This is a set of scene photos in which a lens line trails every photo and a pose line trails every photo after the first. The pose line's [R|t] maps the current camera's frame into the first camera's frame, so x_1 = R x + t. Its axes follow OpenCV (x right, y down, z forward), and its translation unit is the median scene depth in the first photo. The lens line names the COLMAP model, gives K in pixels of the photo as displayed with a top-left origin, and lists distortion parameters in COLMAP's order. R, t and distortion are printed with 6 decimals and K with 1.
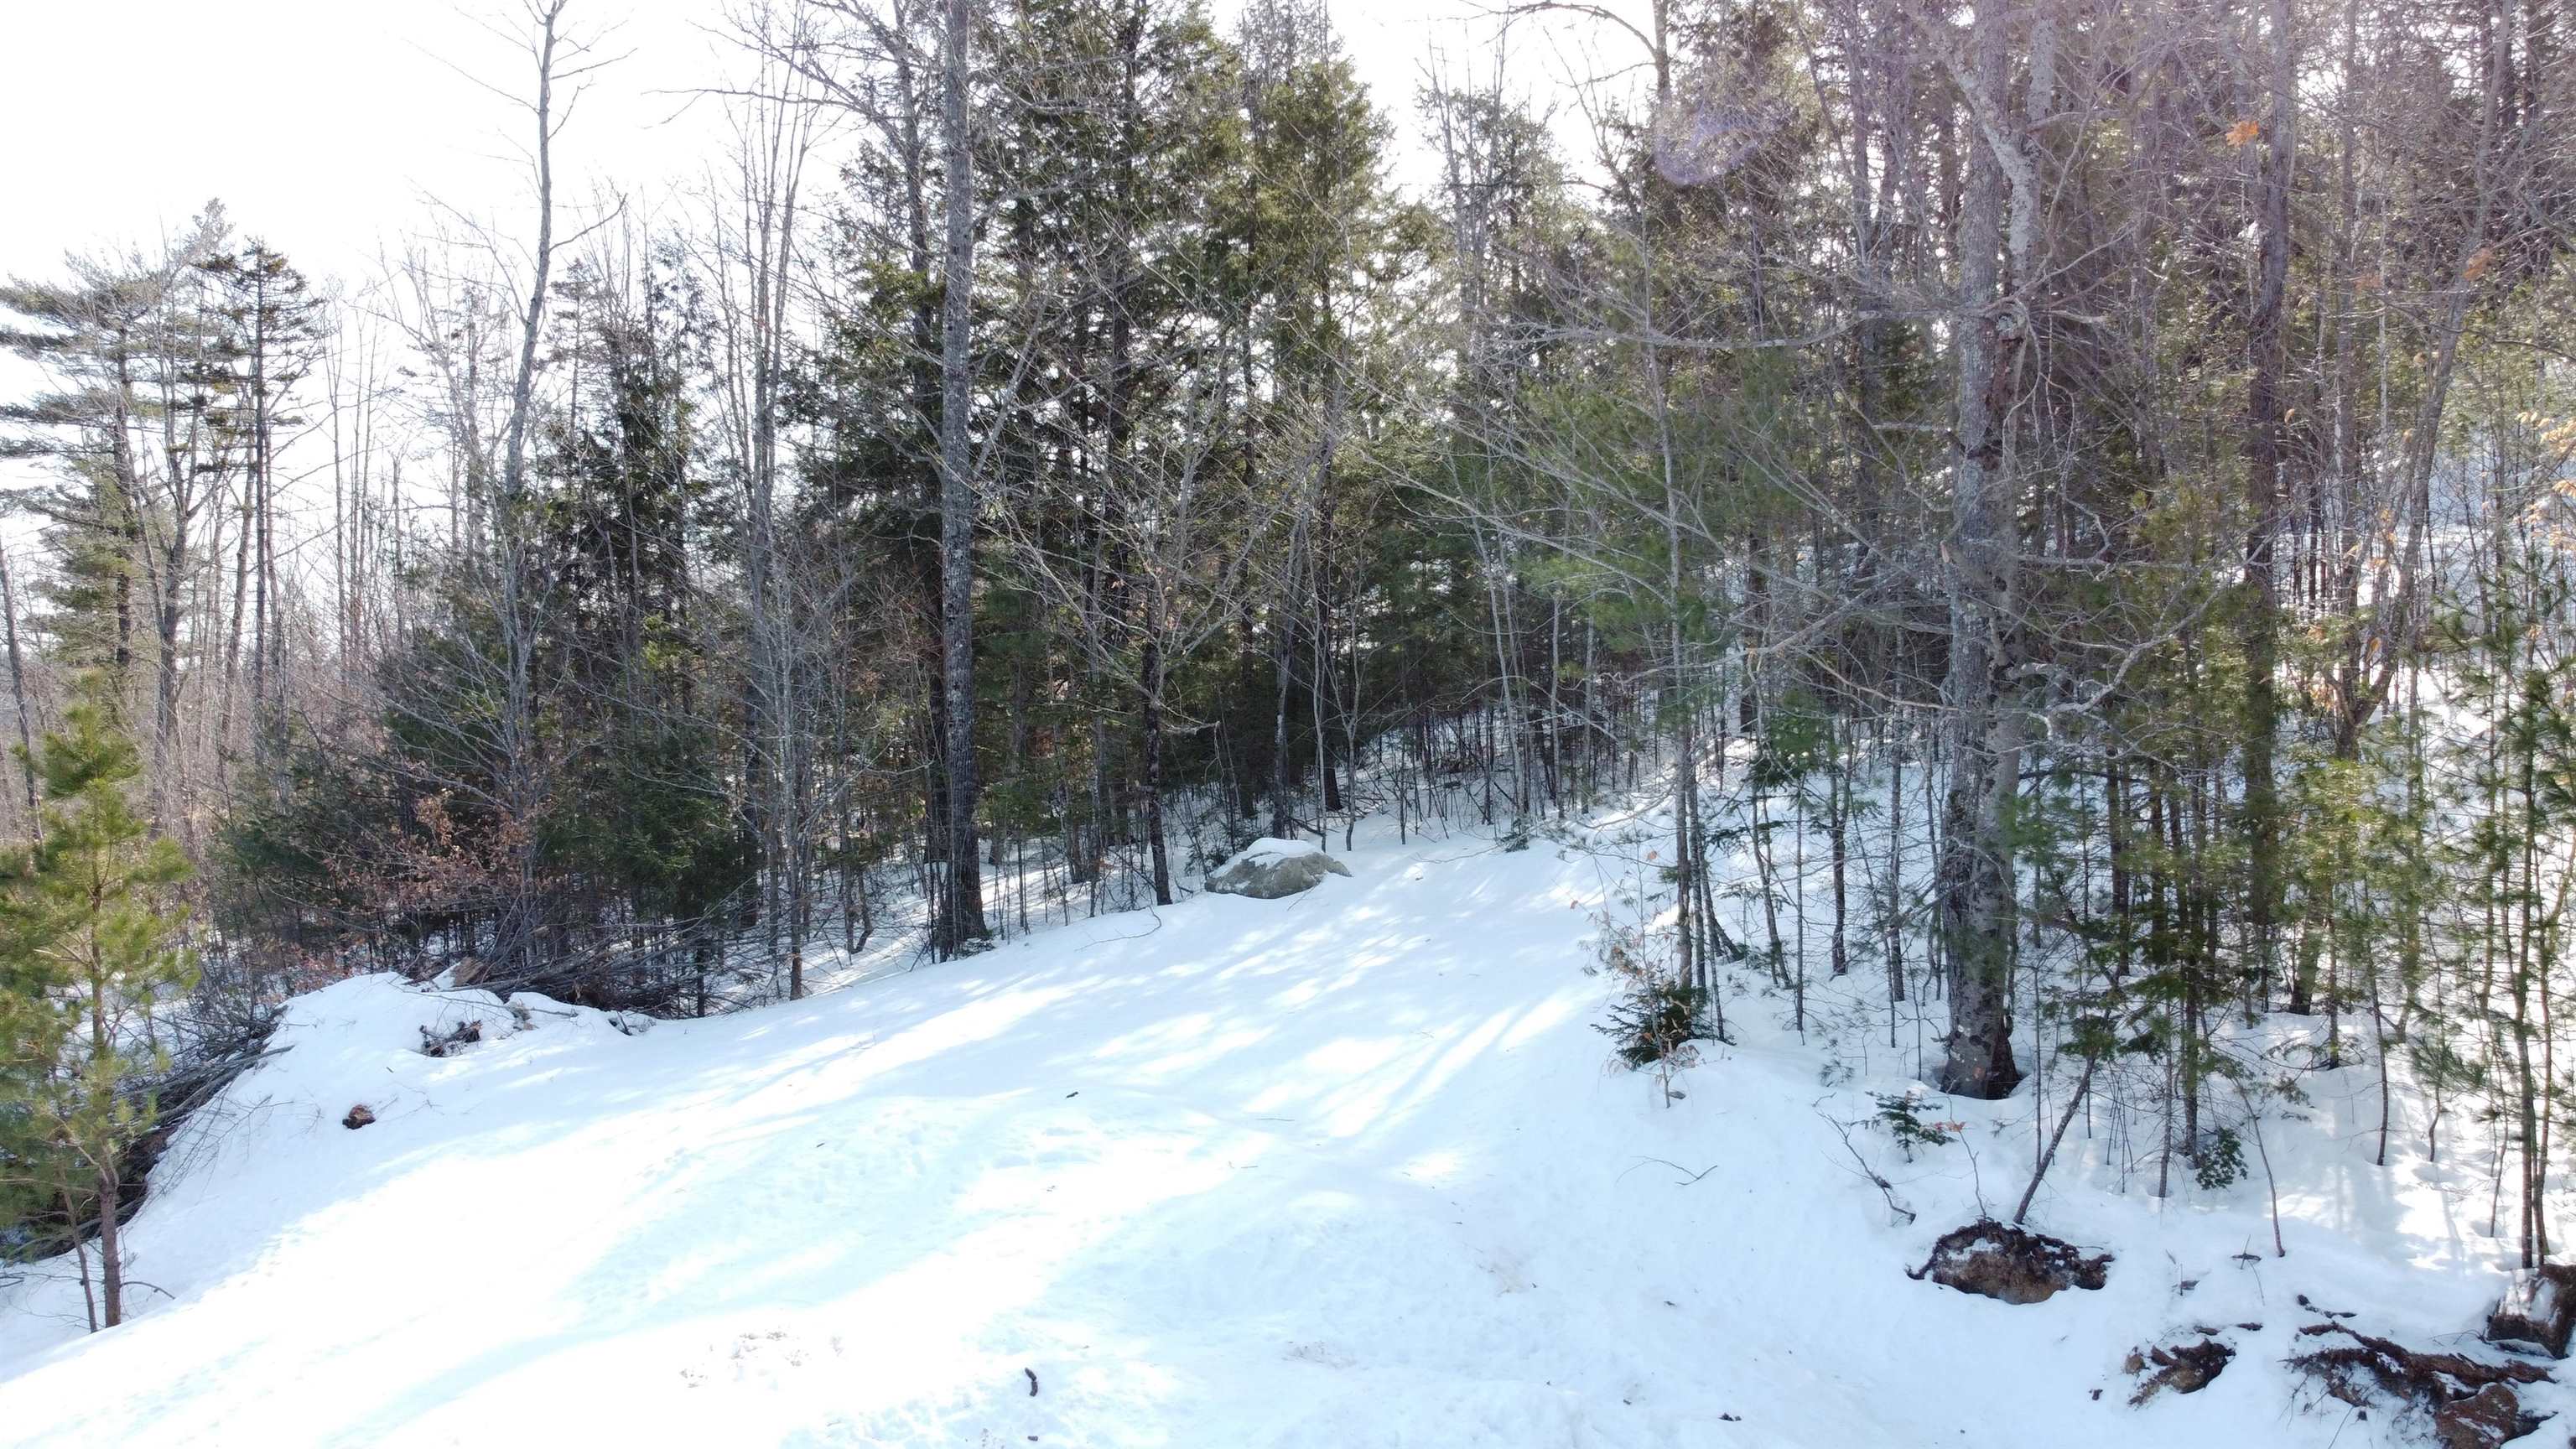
lens RADIAL K [[1948.3, 0, 1276.5], [0, 1948.3, 709.9], [0, 0, 1]] dist [0.002209, -0.005433]
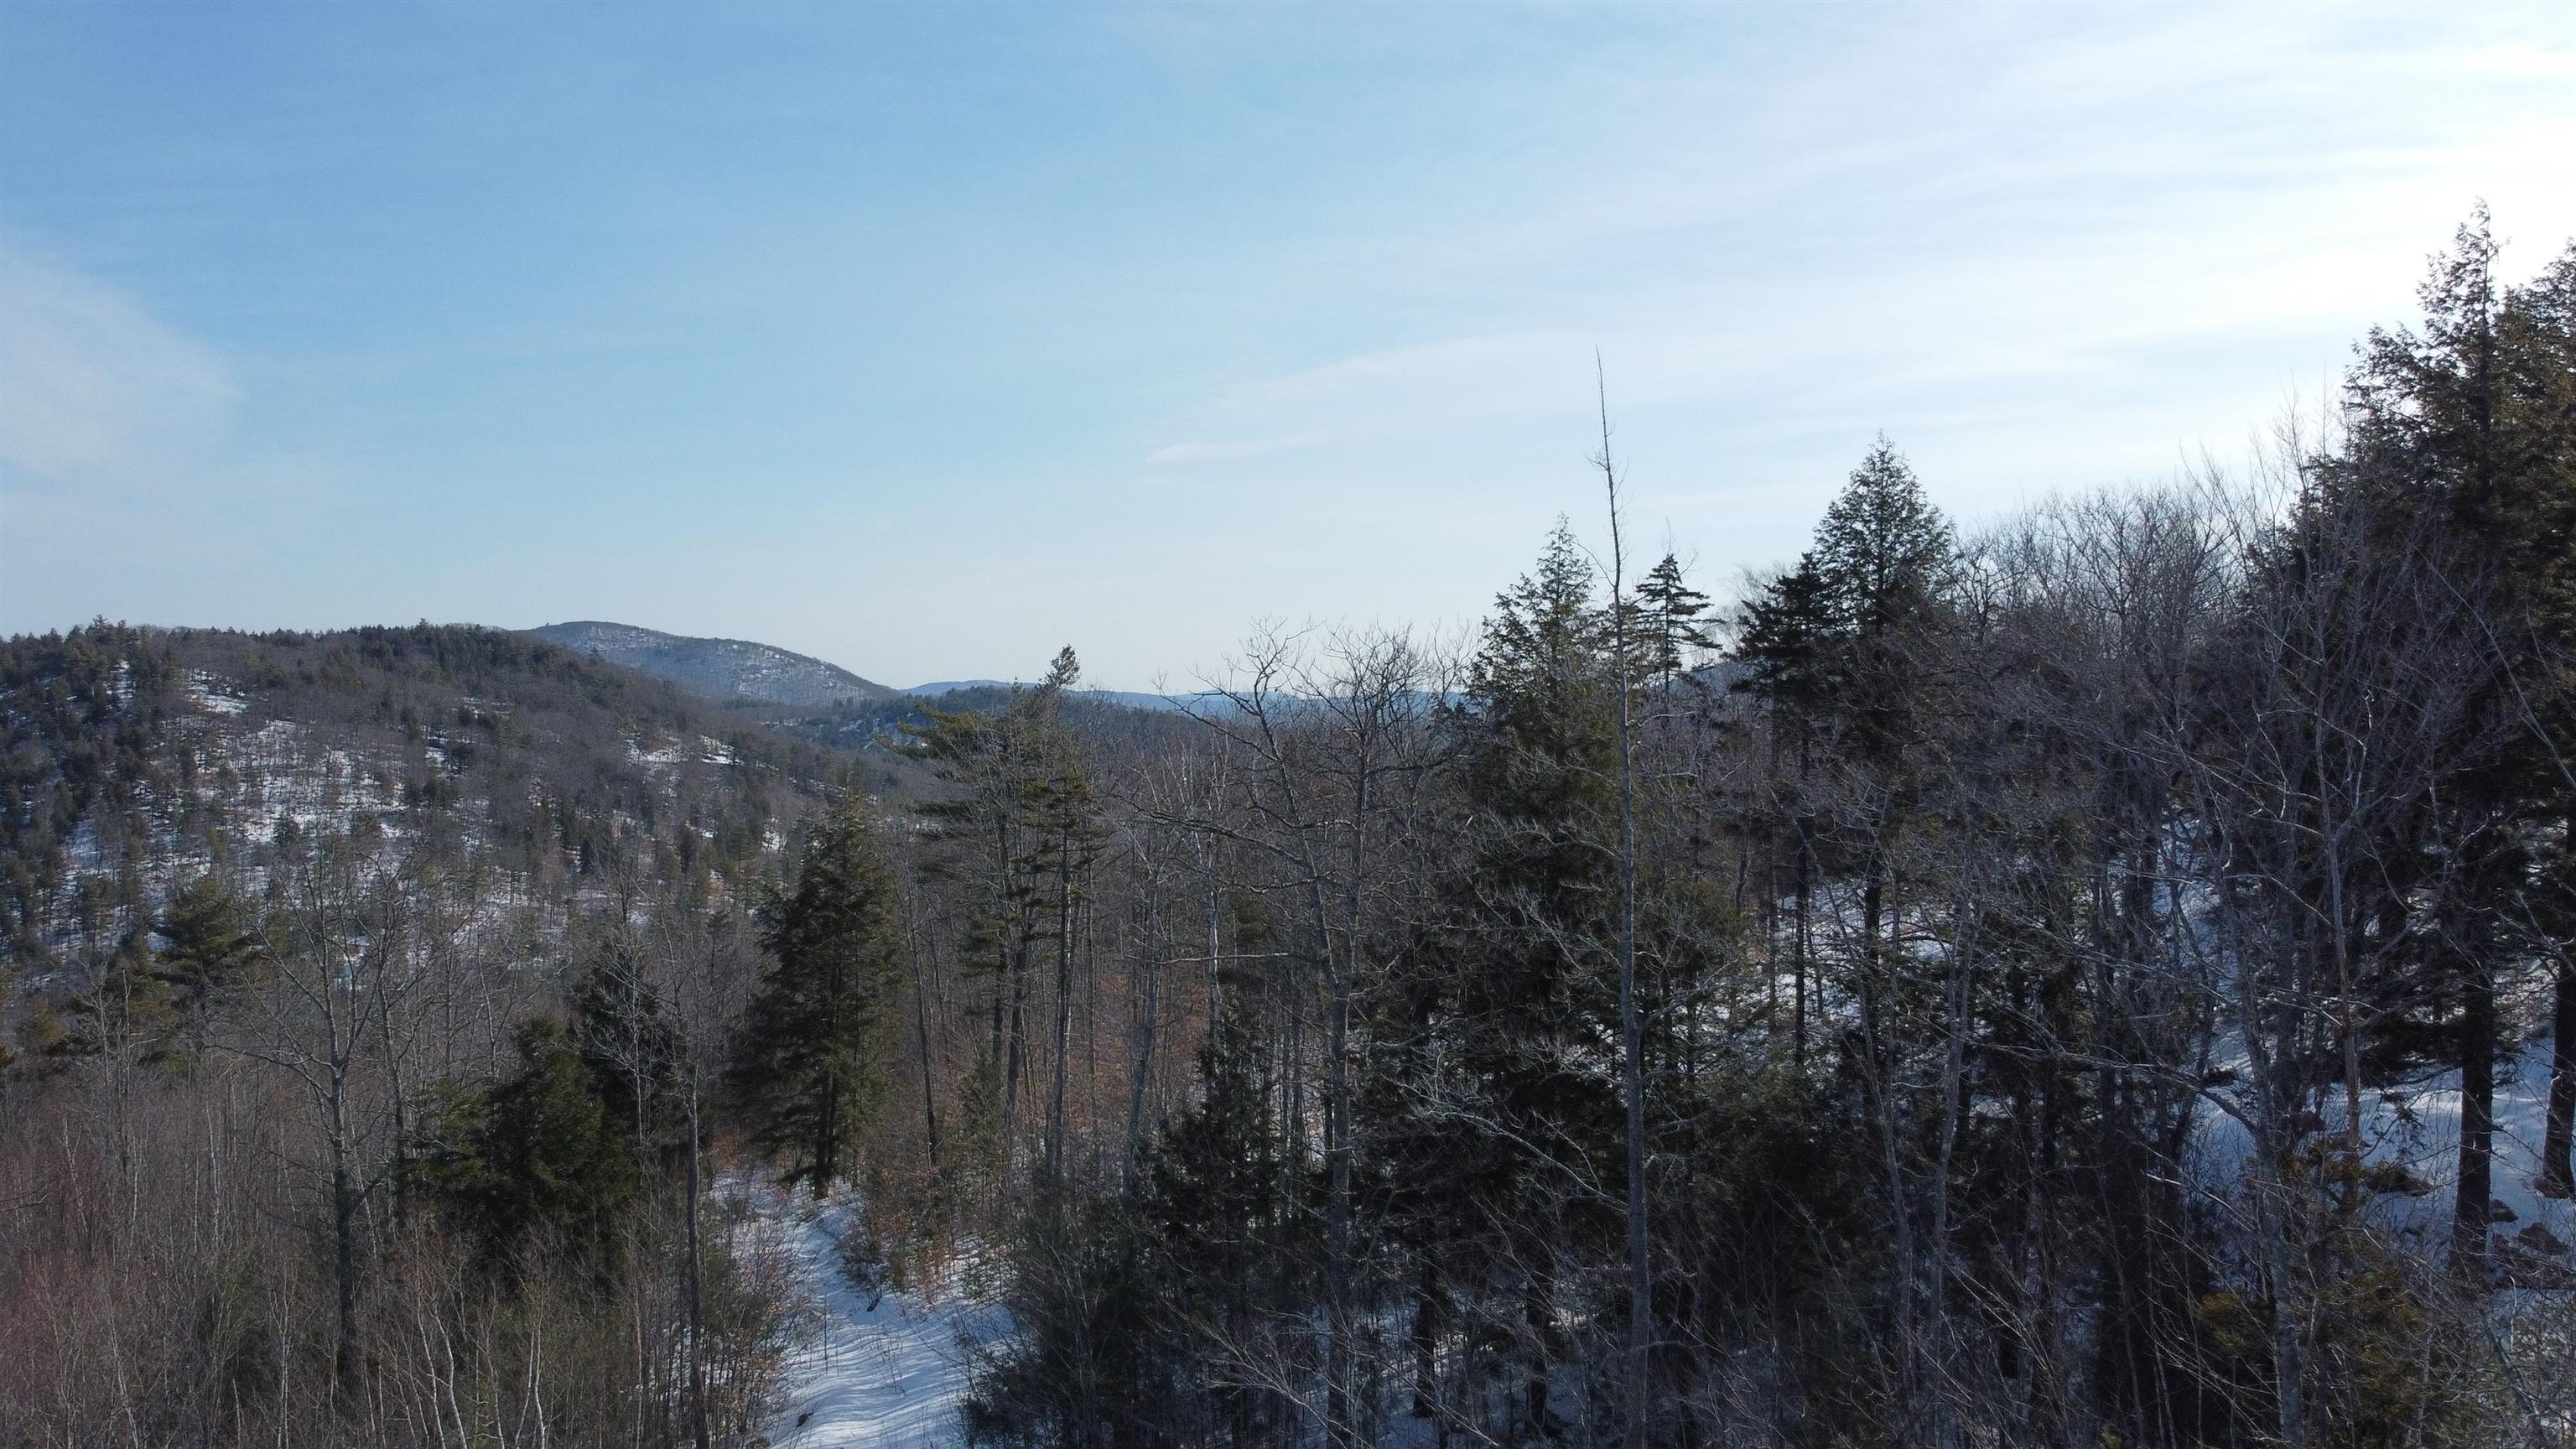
lens RADIAL K [[1948.3, 0, 1282.0], [0, 1948.3, 720.1], [0, 0, 1]] dist [0.002209, -0.005433]
pose [[0.905747, 0.016167, -0.423511, 0.201181], [-0.020388, 0.999777, -0.005437, -0.260625], [0.423329, 0.013559, 0.905875, -0.194493]]
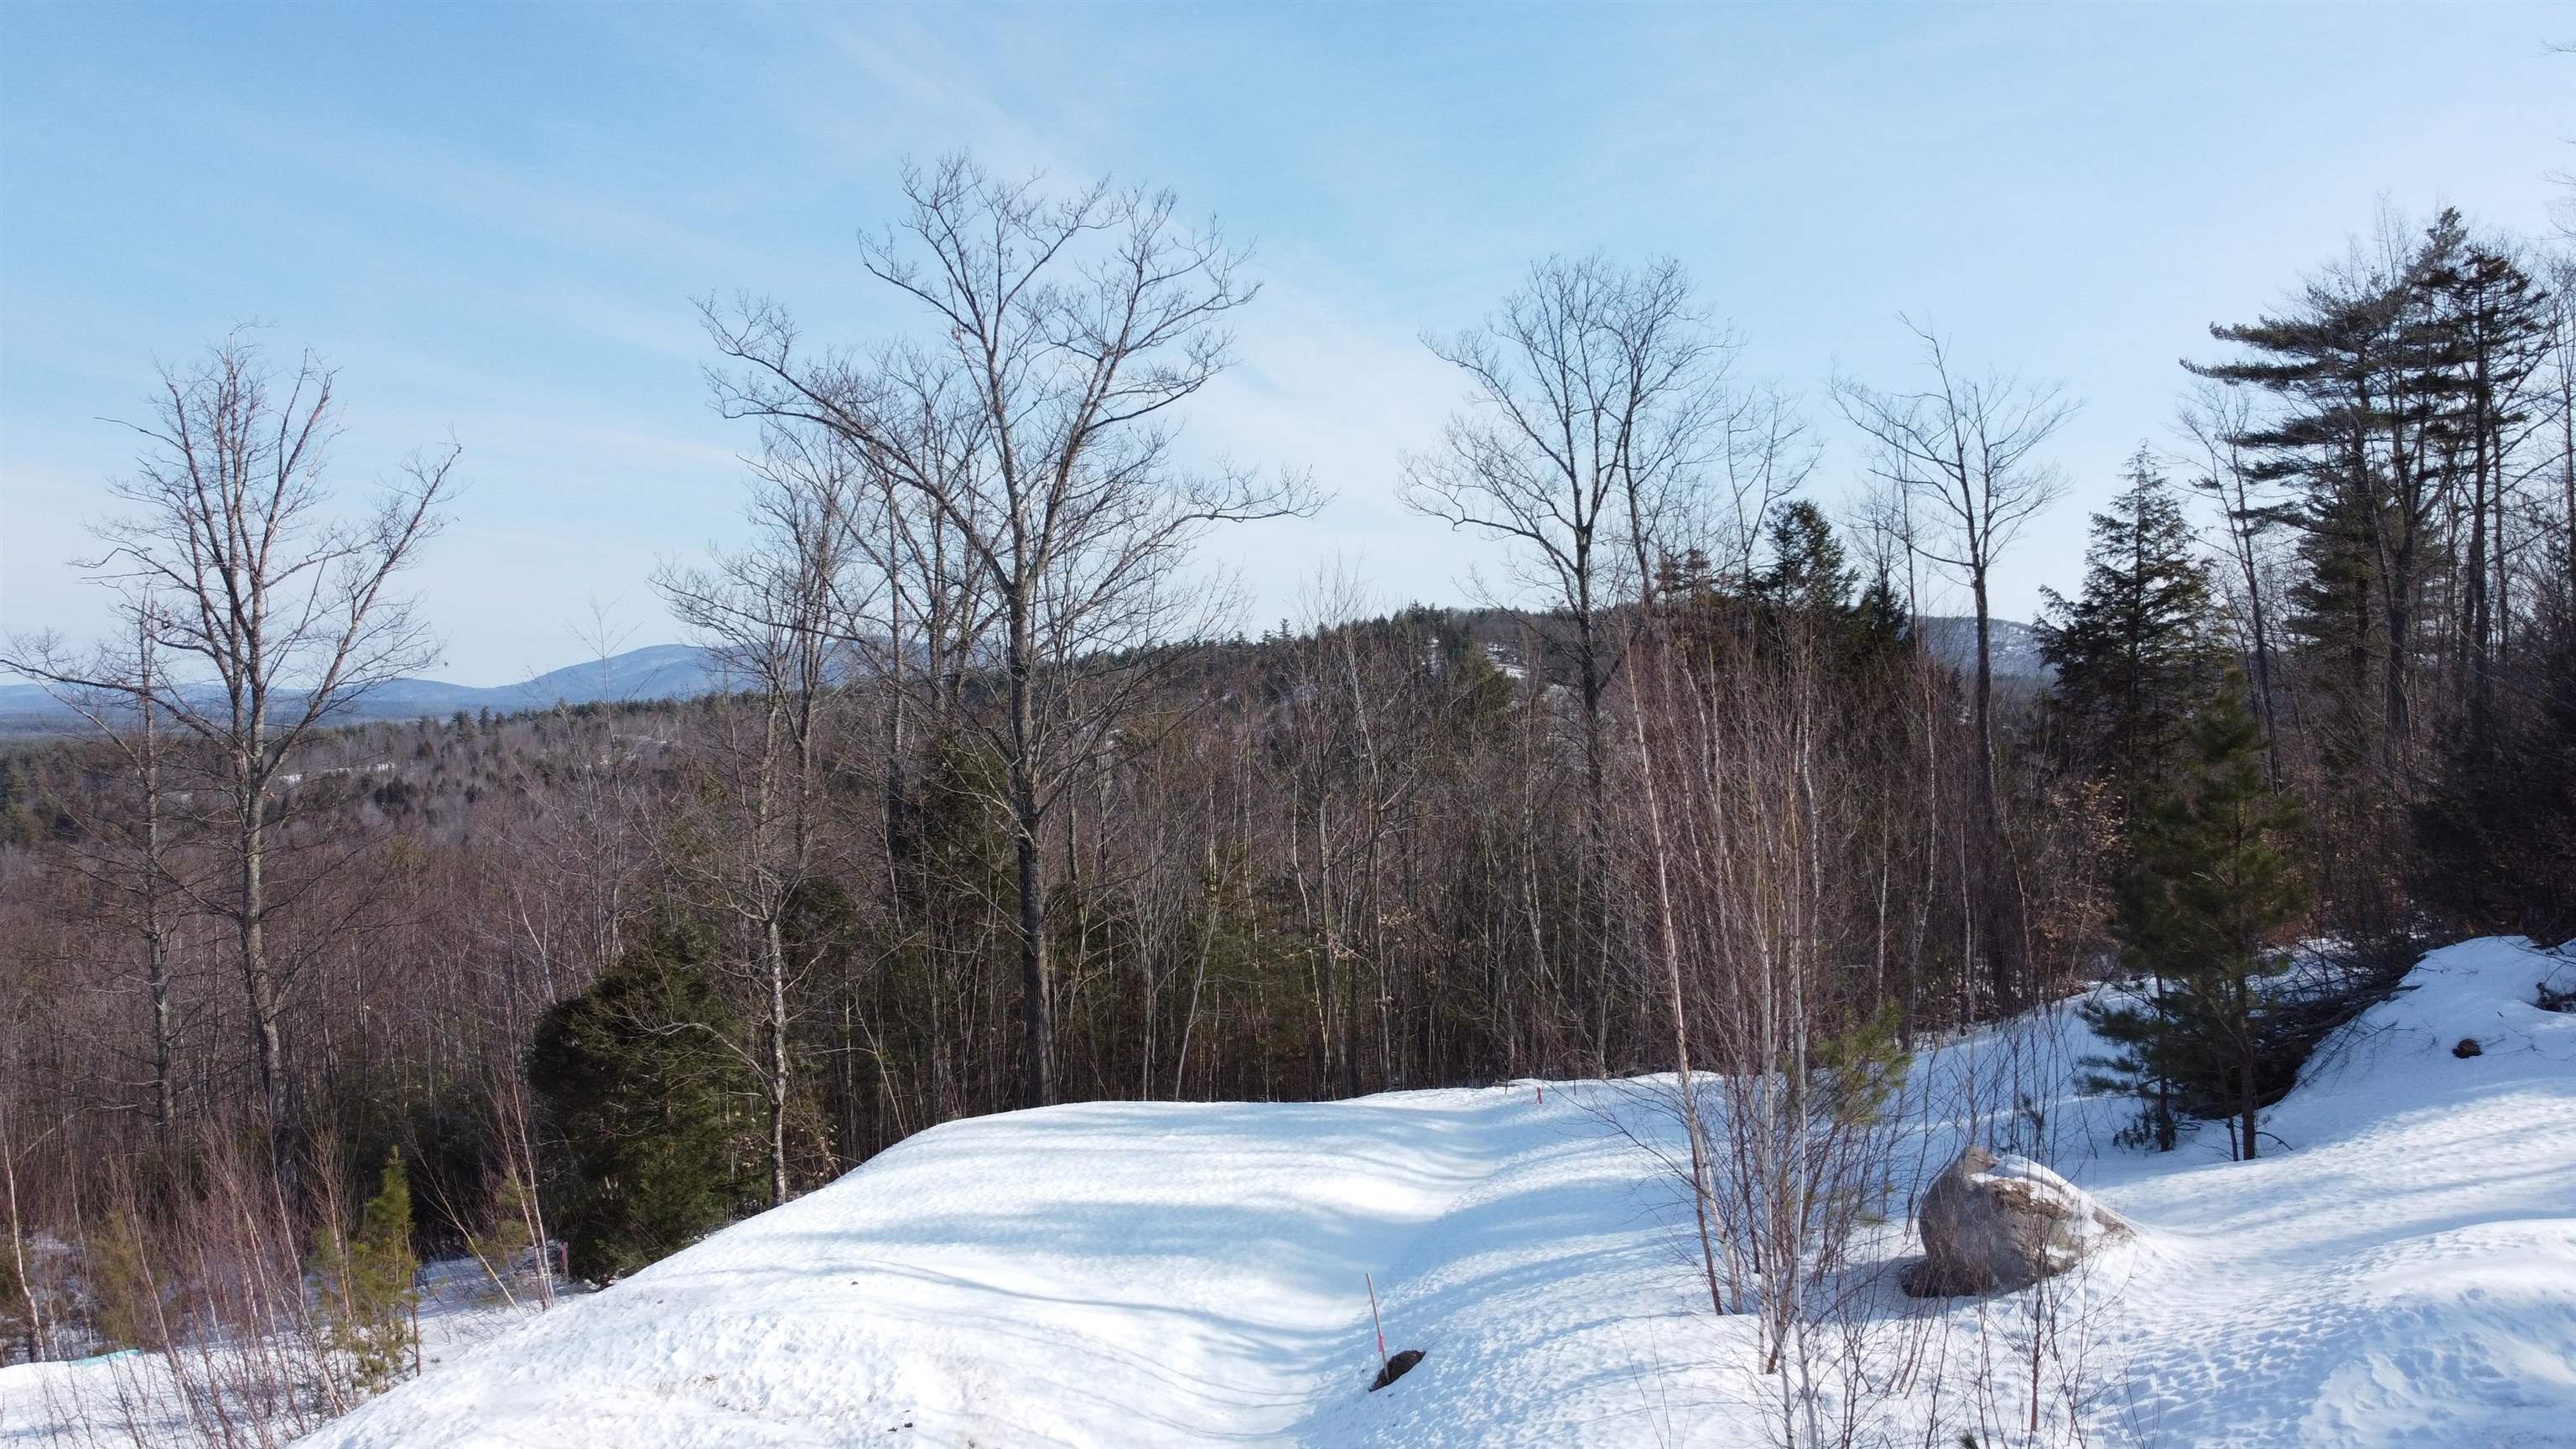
lens RADIAL K [[1948.3, 0, 1274.6], [0, 1948.3, 712.0], [0, 0, 1]] dist [0.002209, -0.005433]
pose [[0.490993, 0.002348, -0.871160, 0.061582], [0.000500, 0.999995, 0.002977, 0.001373], [0.871163, -0.001898, 0.490990, -0.061397]]
